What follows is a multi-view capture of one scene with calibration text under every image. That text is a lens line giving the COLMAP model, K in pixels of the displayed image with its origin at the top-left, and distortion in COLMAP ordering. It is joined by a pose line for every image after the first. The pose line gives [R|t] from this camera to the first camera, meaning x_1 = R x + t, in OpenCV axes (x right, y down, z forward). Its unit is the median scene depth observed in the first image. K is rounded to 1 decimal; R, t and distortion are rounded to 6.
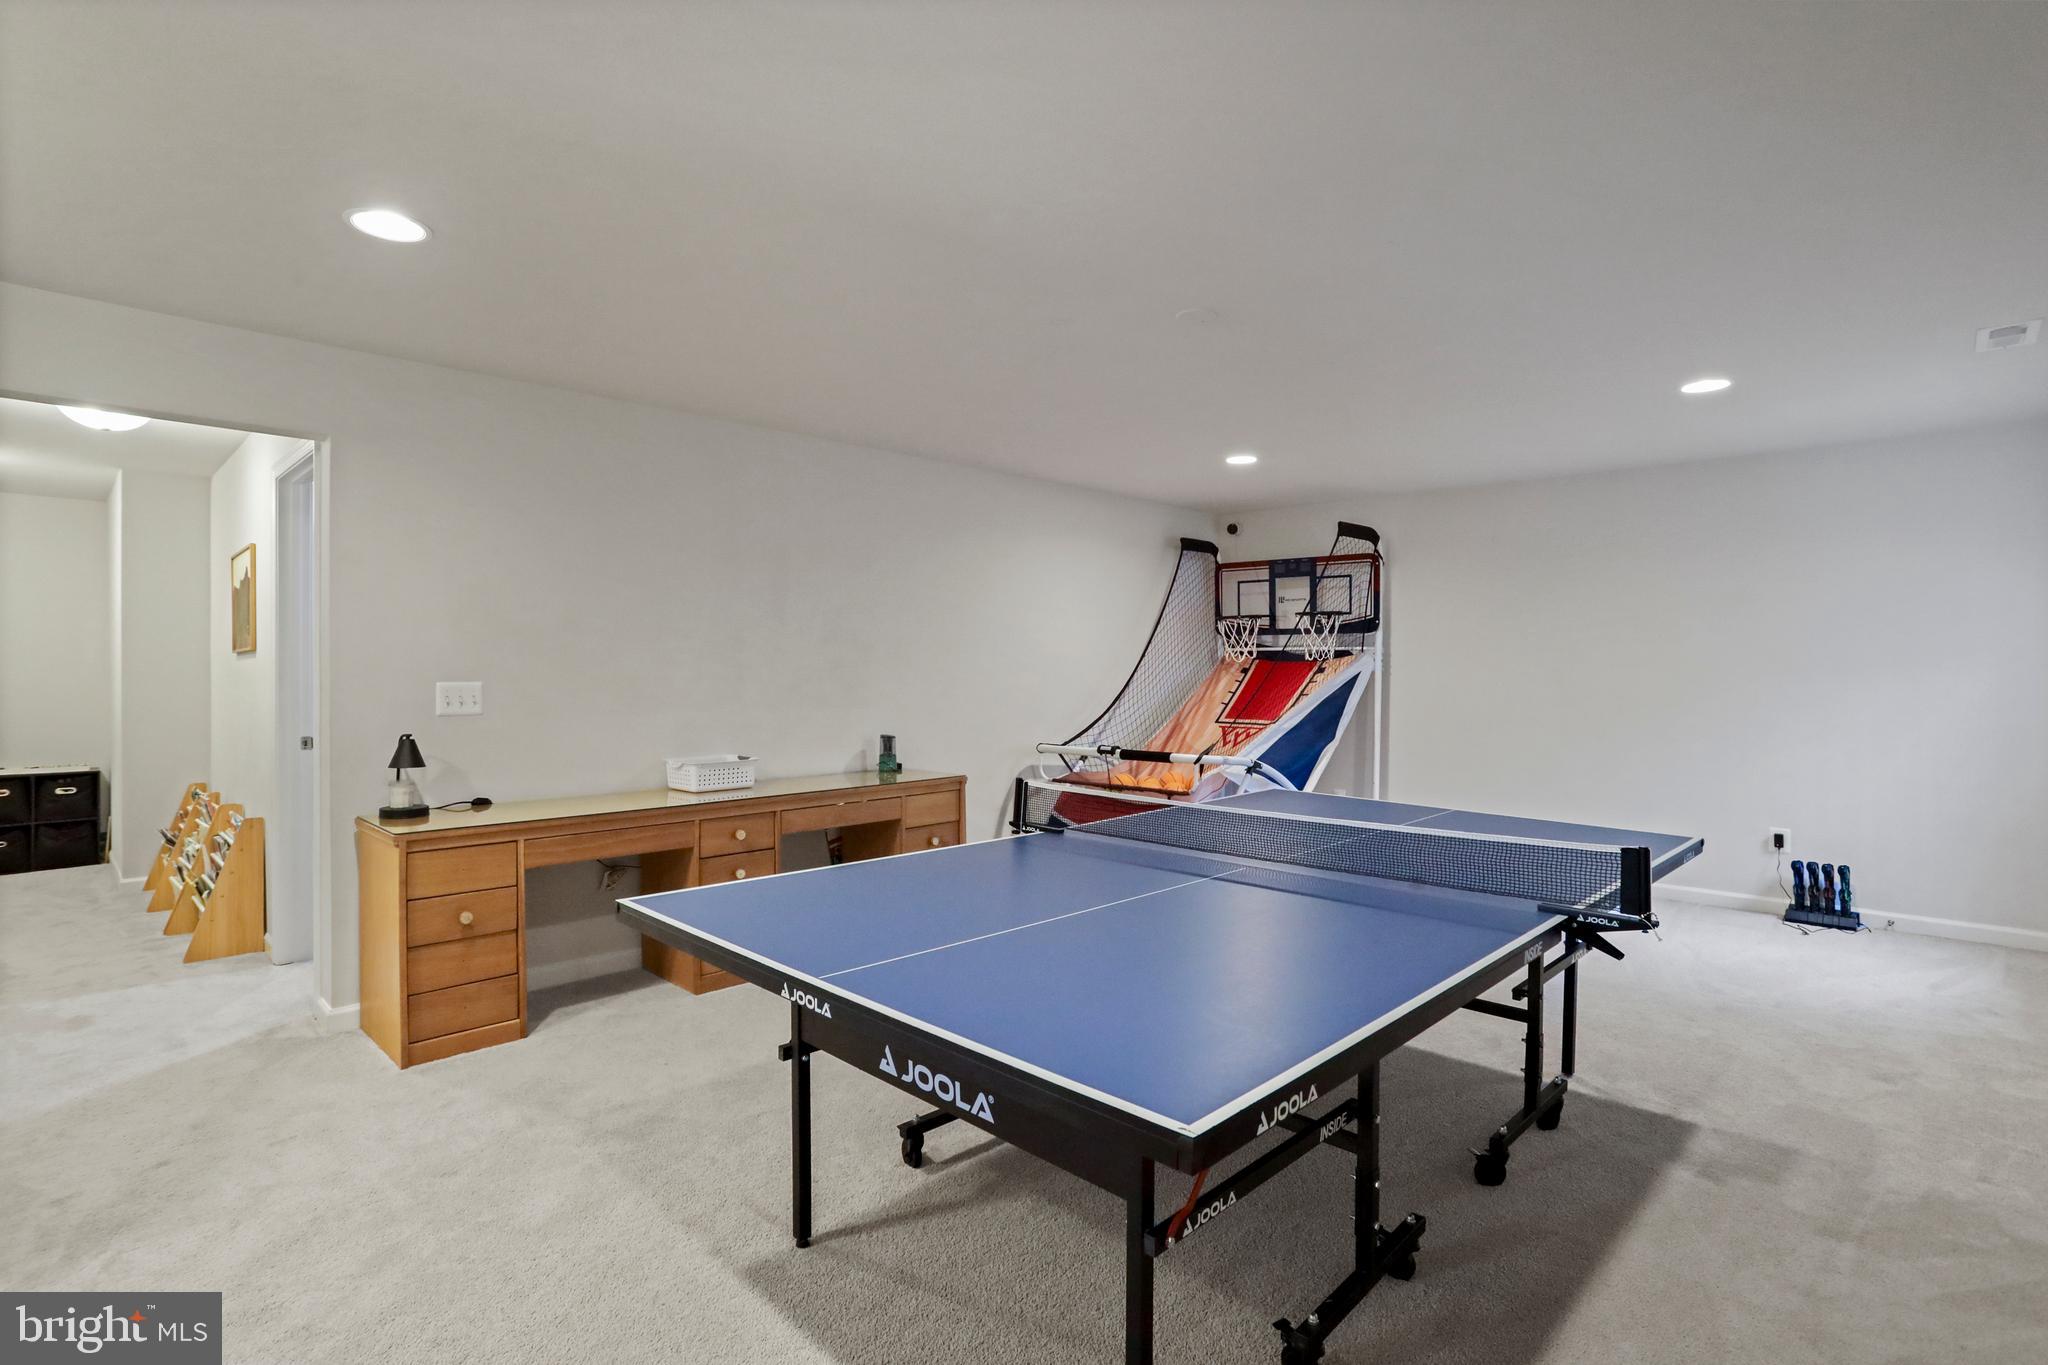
lens RADIAL K [[999.8, 0, 1024.5], [0, 999.8, 661.7], [0, 0, 1]] dist [-0.058867, 0.034140]
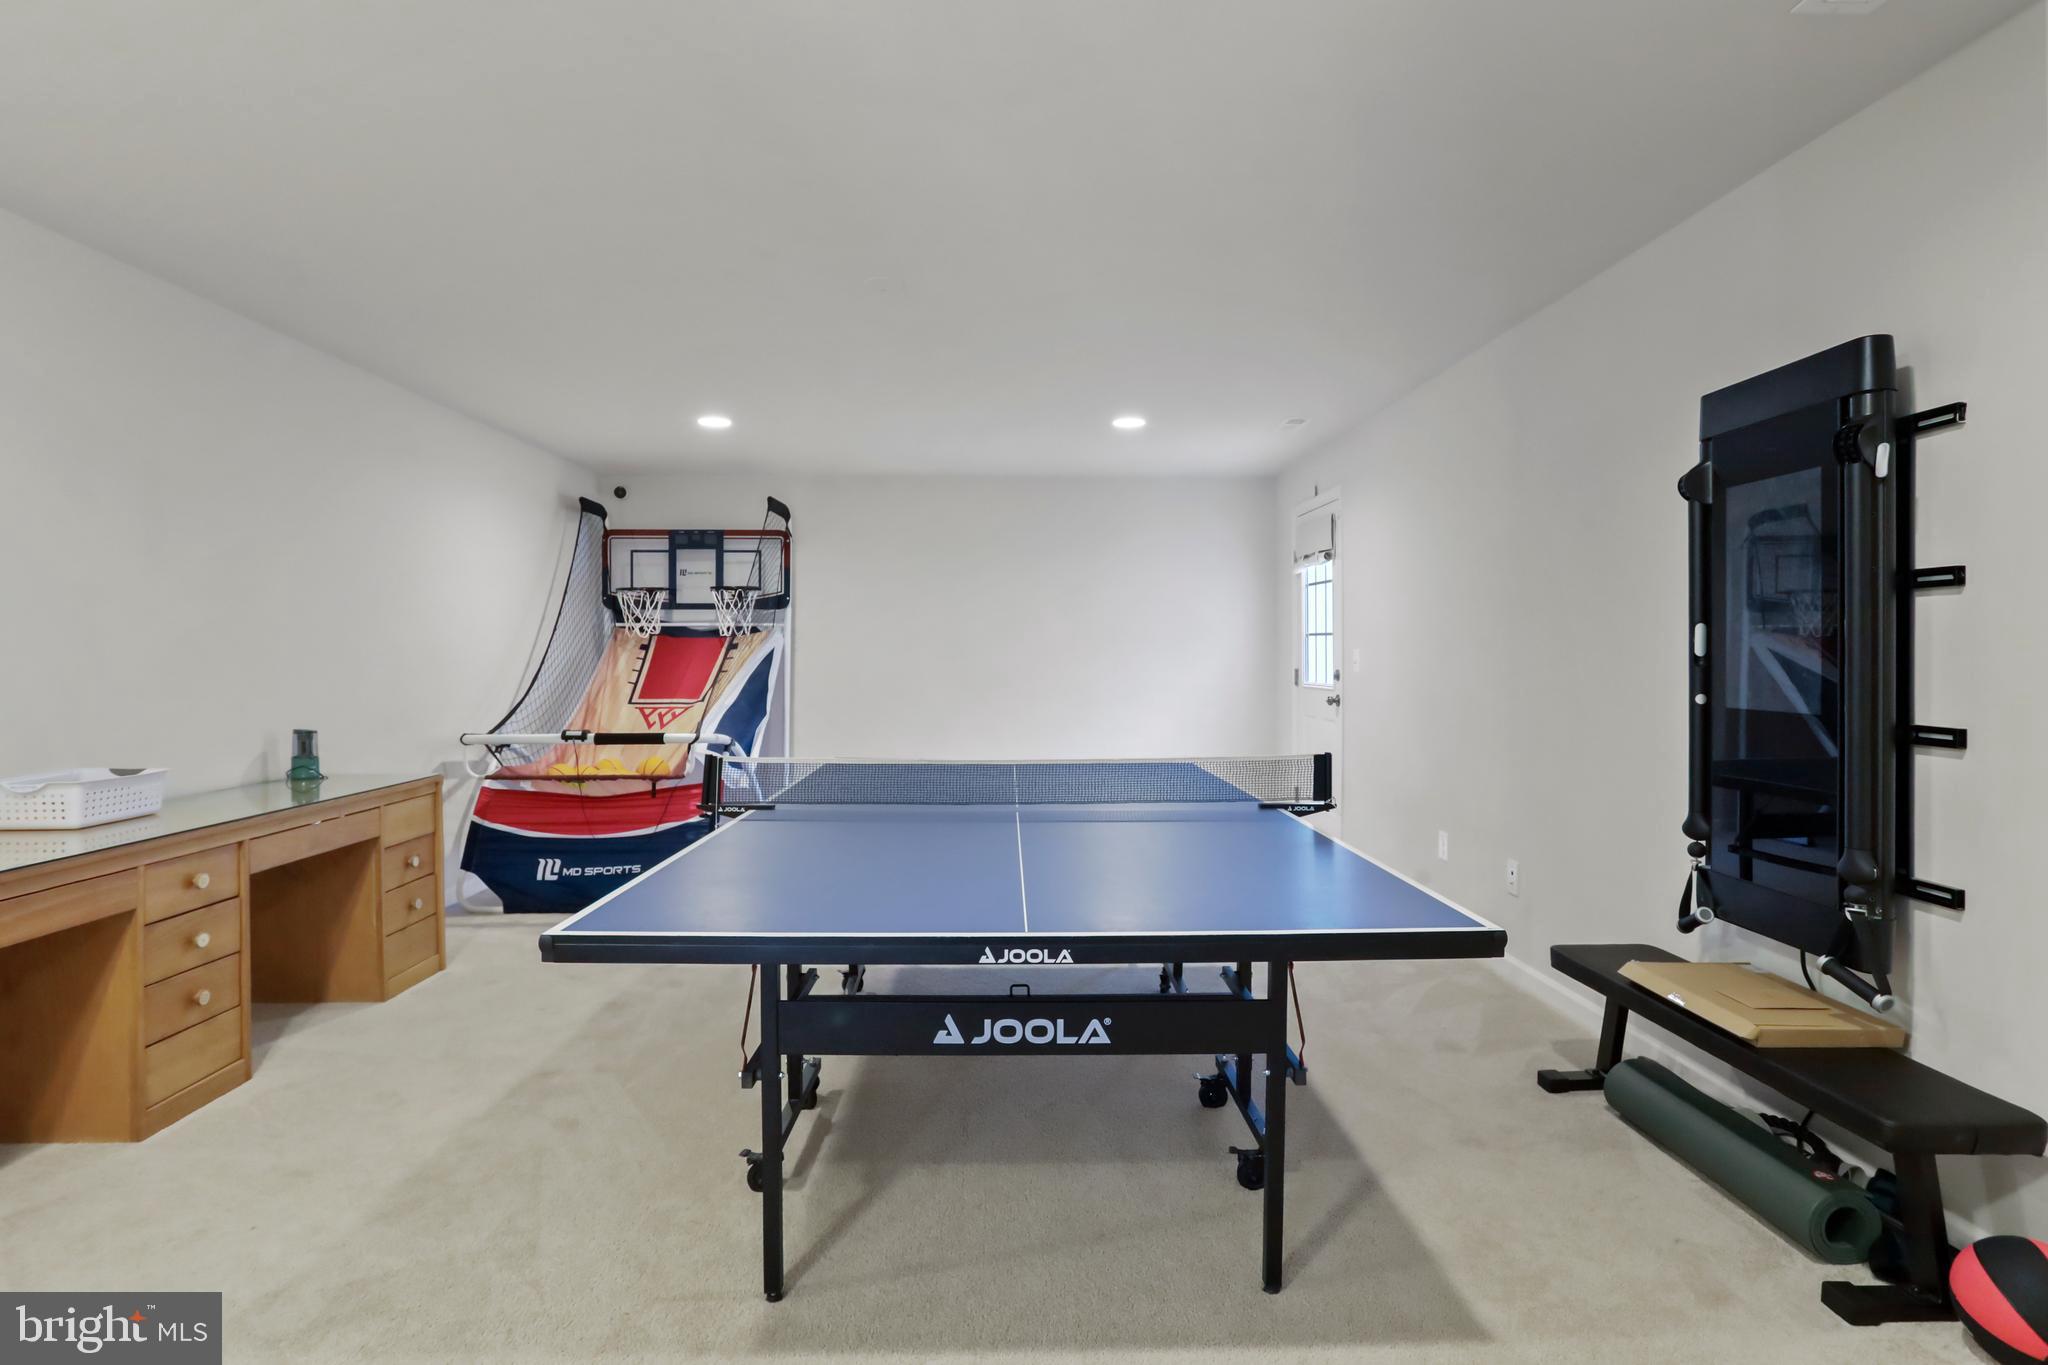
lens RADIAL K [[1051.4, 0, 1026.3], [0, 1051.4, 659.8], [0, 0, 1]] dist [-0.050113, 0.025922]
pose [[0.697715, -0.006948, 0.716342, -0.245650], [0.000573, 0.999958, 0.009141, 0.012772], [-0.716375, -0.005967, 0.697690, 0.079038]]
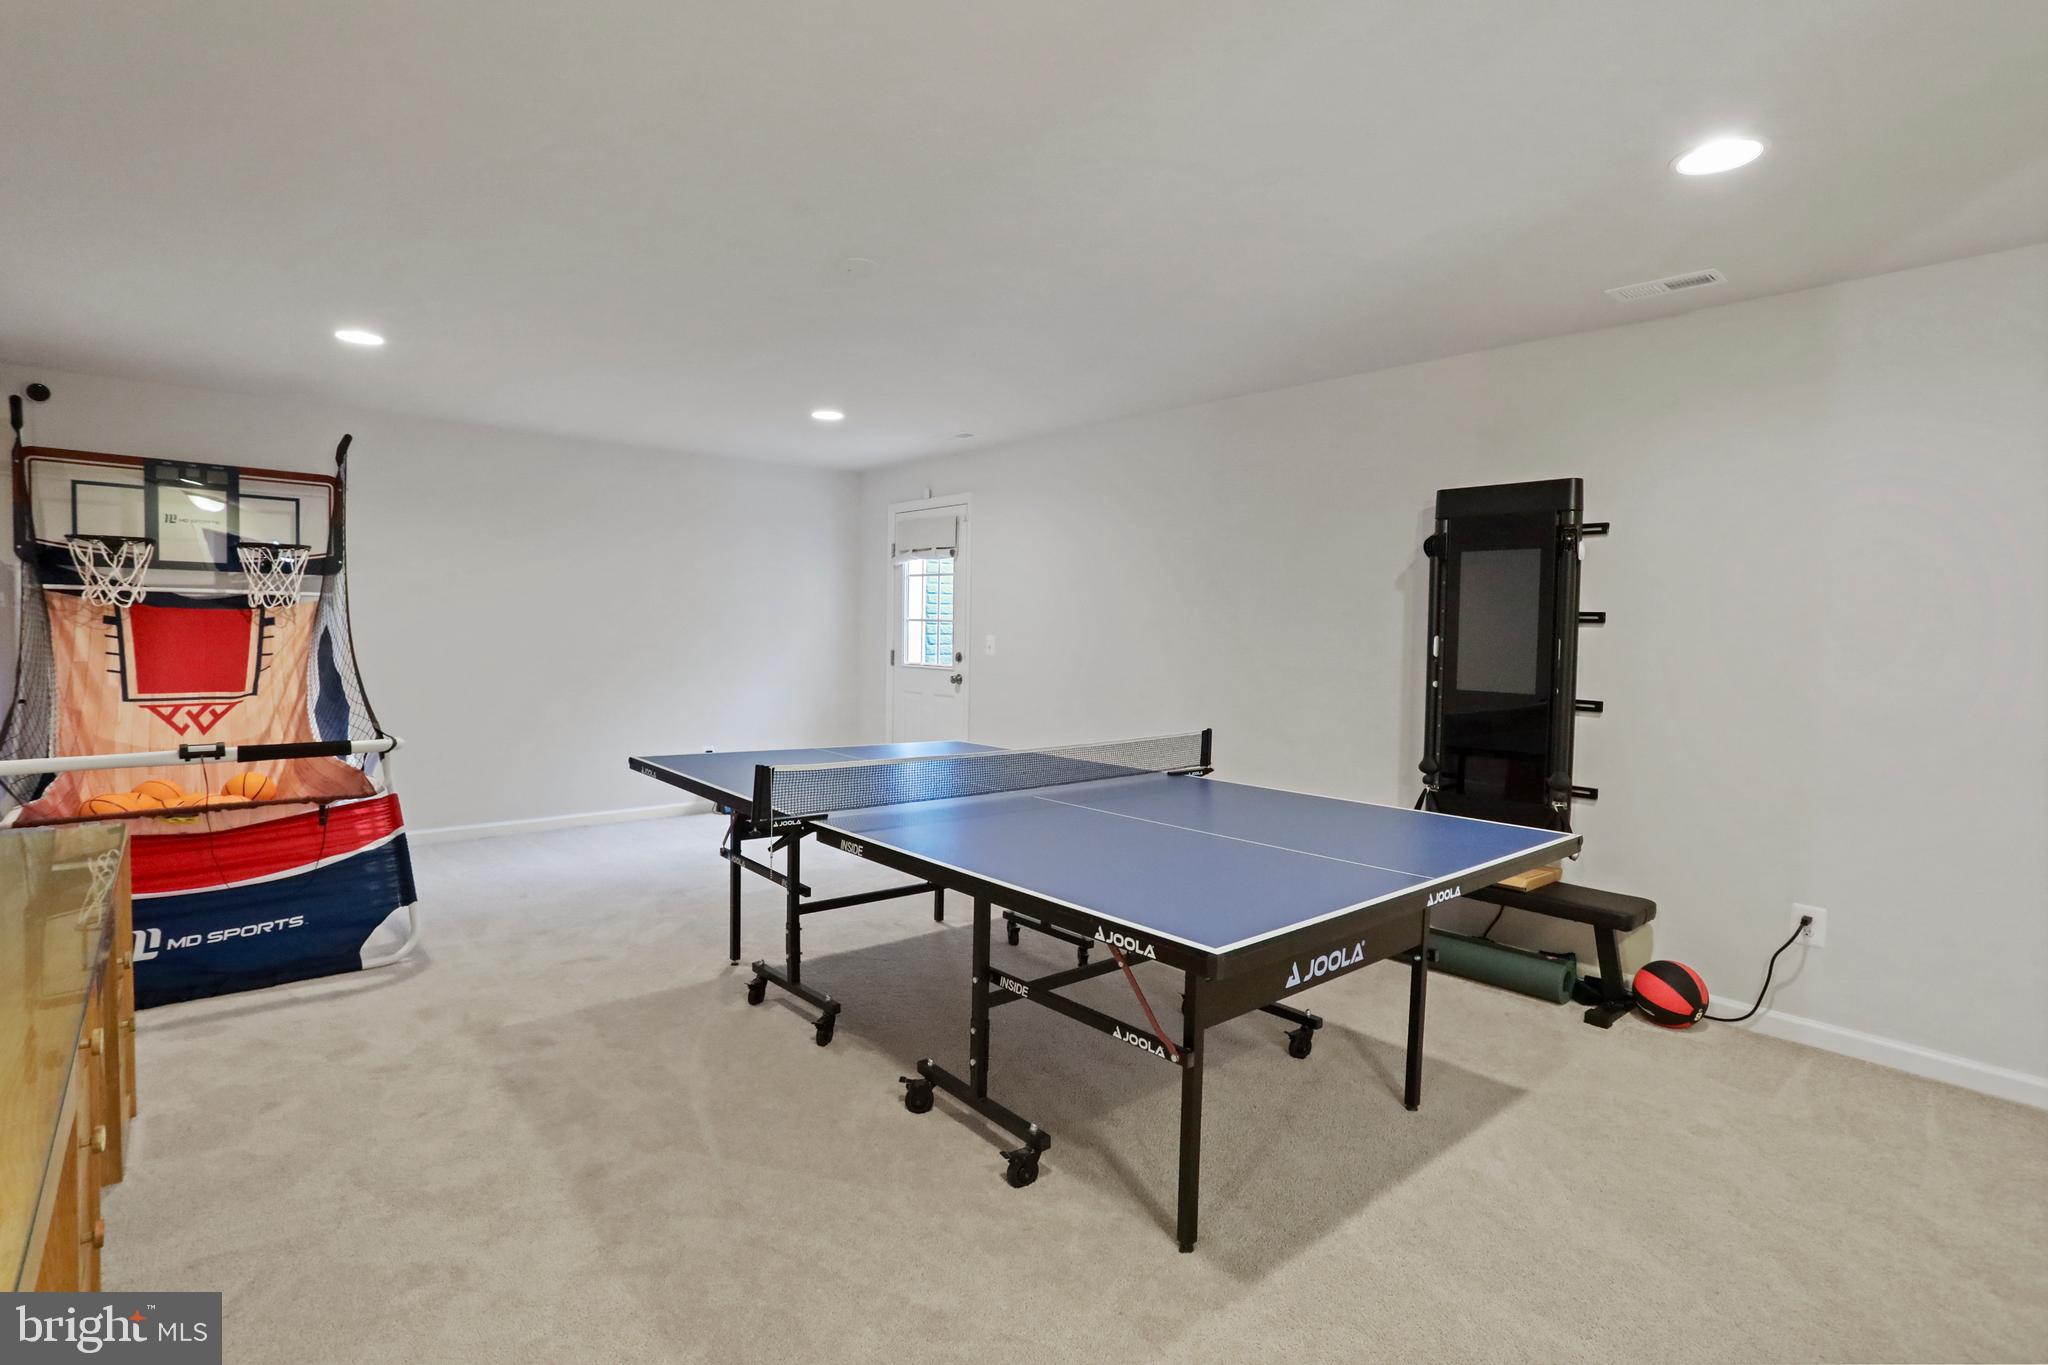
lens RADIAL K [[999.8, 0, 1024.5], [0, 999.8, 661.7], [0, 0, 1]] dist [-0.058867, 0.034140]
pose [[0.084775, -0.035197, 0.995778, -0.401837], [-0.019840, 0.999118, 0.037004, 0.000391], [-0.996203, -0.022893, 0.084002, 0.377878]]
